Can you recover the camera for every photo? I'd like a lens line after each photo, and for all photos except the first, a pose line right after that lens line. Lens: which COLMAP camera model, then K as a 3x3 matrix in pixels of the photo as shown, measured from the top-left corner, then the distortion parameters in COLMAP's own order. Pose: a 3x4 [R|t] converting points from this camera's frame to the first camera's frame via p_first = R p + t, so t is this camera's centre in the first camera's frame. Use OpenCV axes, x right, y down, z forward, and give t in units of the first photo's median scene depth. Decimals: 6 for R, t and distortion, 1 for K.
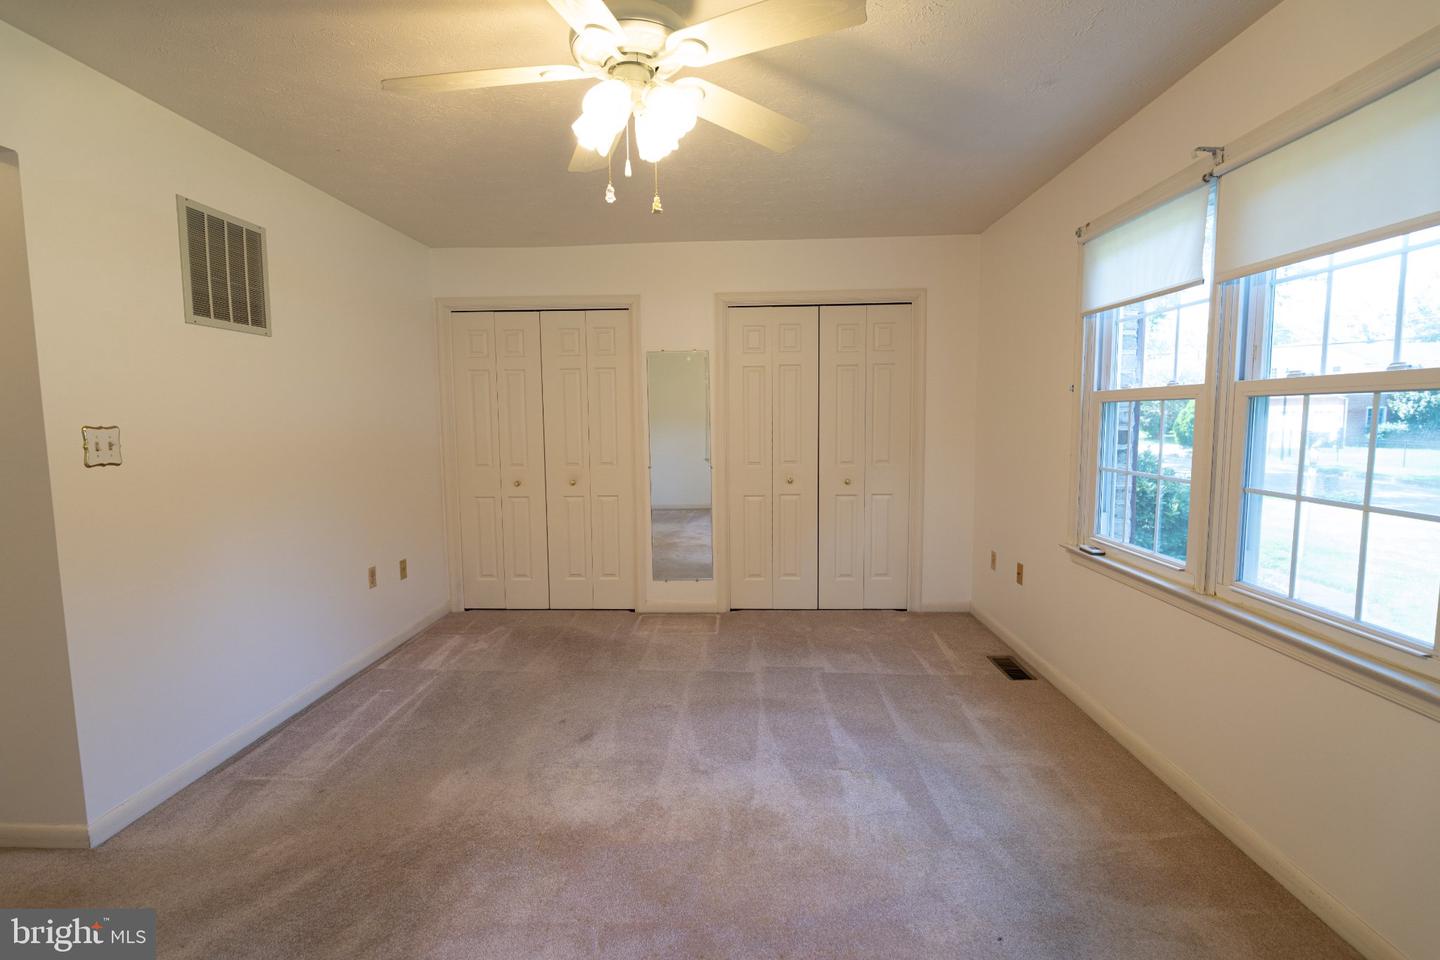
lens RADIAL K [[683.4, 0, 715.9], [0, 683.4, 479.1], [0, 0, 1]] dist [0.001547, -0.007879]
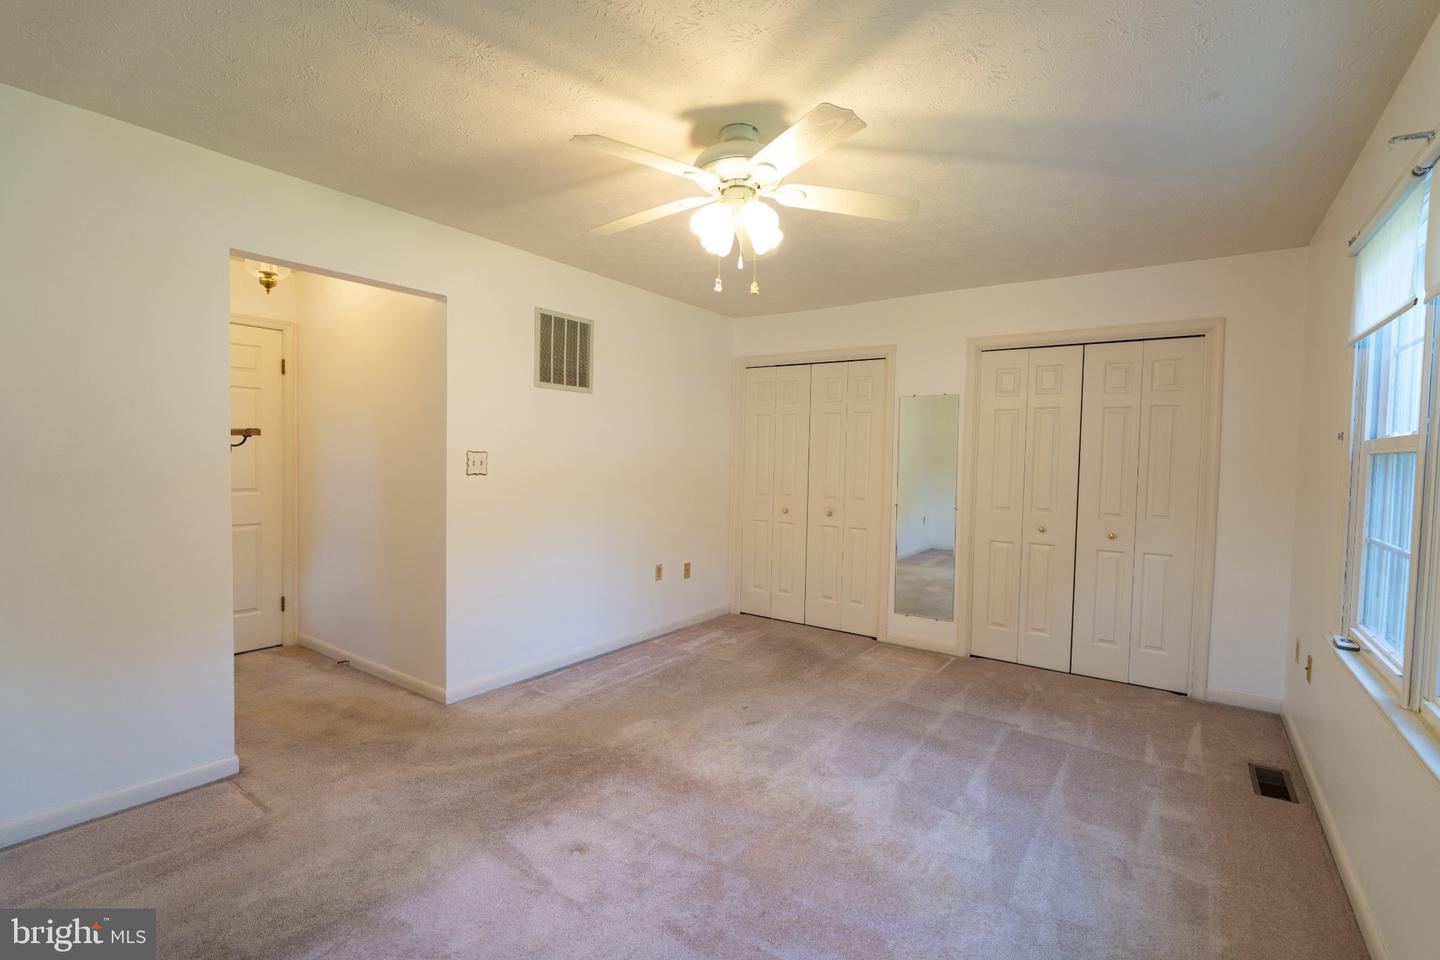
lens RADIAL K [[666.0, 0, 712.2], [0, 666.0, 478.2], [0, 0, 1]] dist [0.001686, -0.007938]
pose [[0.837339, 0.047482, -0.544618, 0.331826], [-0.079115, 0.996259, -0.034781, -0.000094], [0.540929, 0.072211, 0.837963, -0.034812]]
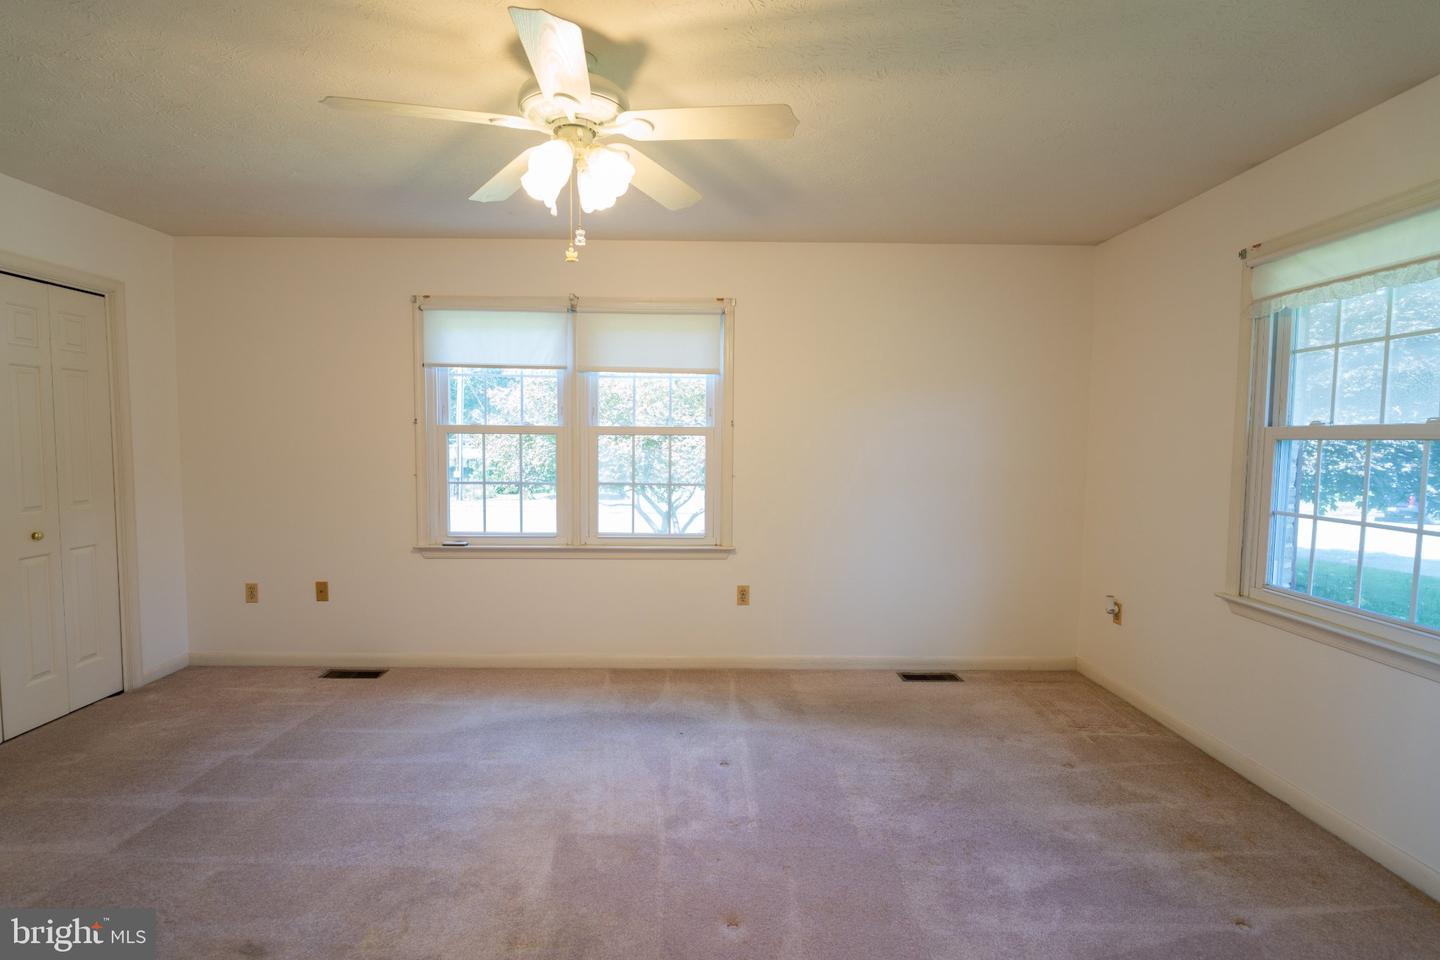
lens RADIAL K [[666.0, 0, 712.2], [0, 666.0, 478.2], [0, 0, 1]] dist [0.001686, -0.007938]
pose [[-0.047676, -0.047429, 0.997736, -0.731894], [0.082719, 0.995254, 0.051264, -0.047508], [-0.995432, 0.084976, -0.043526, 0.521732]]
